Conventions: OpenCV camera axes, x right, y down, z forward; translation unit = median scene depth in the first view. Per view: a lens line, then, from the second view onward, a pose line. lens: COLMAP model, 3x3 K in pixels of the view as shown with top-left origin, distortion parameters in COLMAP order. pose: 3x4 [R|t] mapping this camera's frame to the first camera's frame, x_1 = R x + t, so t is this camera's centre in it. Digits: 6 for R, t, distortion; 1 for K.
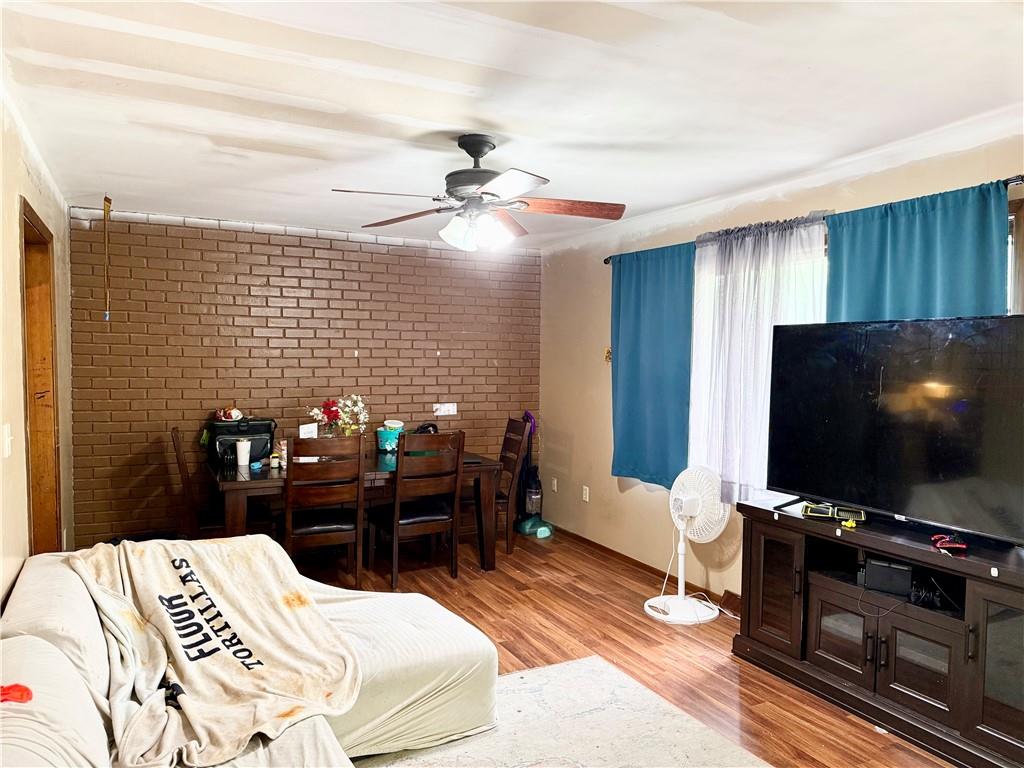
lens RADIAL K [[730.8, 0, 512.0], [0, 730.8, 384.0], [0, 0, 1]] dist [0.057455, -0.070662]
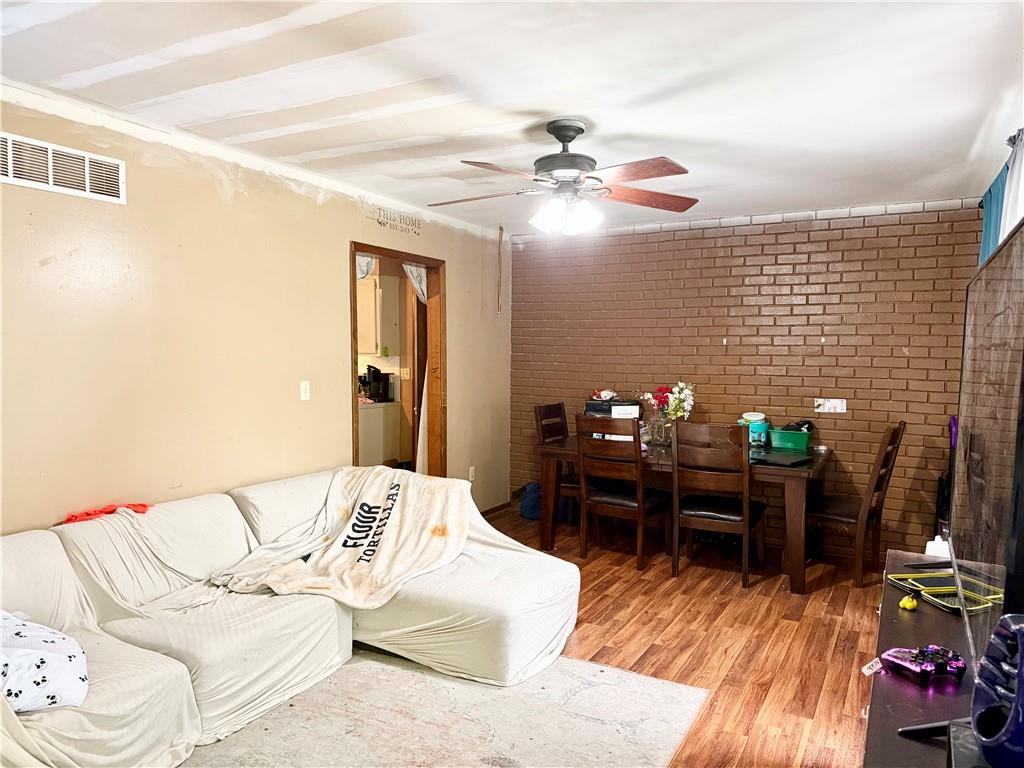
lens RADIAL K [[742.9, 0, 512.0], [0, 742.9, 384.0], [0, 0, 1]] dist [0.064400, -0.005108]
pose [[0.550778, 0.036799, -0.833840, 0.599422], [-0.036070, 0.999144, 0.020269, 0.006816], [0.833872, 0.018913, 0.551634, 0.281068]]
